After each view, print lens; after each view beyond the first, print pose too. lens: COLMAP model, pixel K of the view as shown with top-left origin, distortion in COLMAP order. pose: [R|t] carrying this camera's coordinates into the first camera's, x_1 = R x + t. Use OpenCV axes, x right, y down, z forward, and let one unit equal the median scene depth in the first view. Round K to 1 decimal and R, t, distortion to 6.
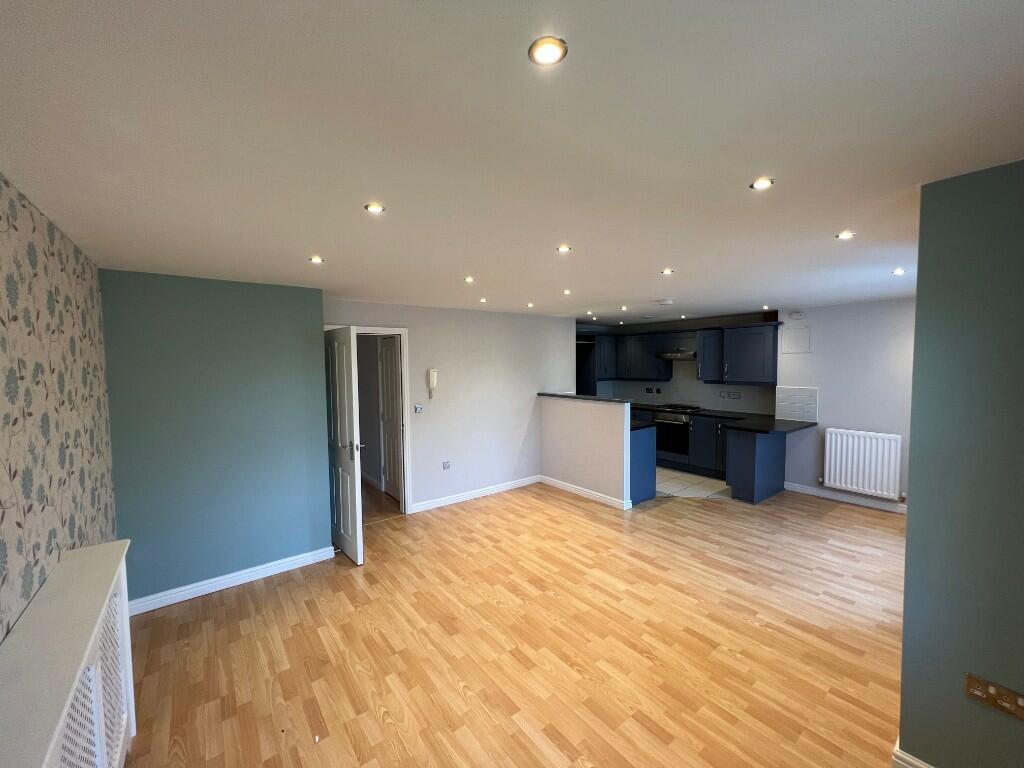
lens RADIAL K [[407.4, 0, 508.9], [0, 407.4, 384.7], [0, 0, 1]] dist [-0.000431, 0.000749]
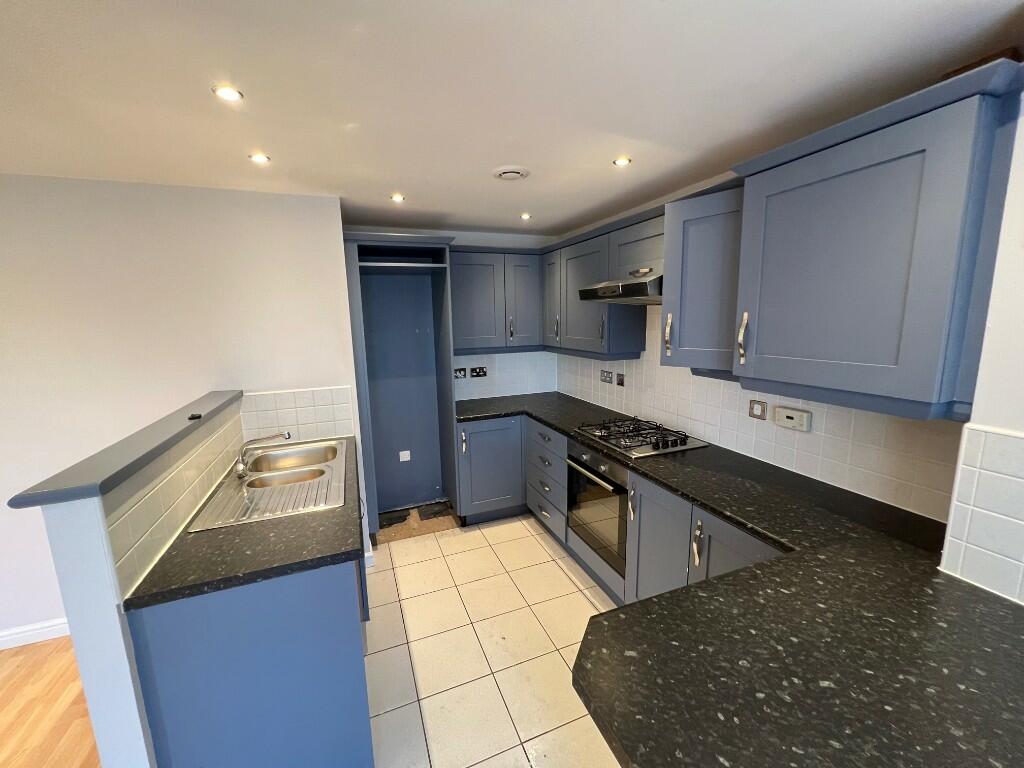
lens RADIAL K [[407.4, 0, 509.2], [0, 407.4, 383.0], [0, 0, 1]] dist [-0.000431, 0.000749]
pose [[0.957219, 0.038087, -0.286846, 0.630428], [-0.004777, 0.993245, 0.115942, -0.050156], [0.289324, -0.109611, 0.950935, 0.941338]]
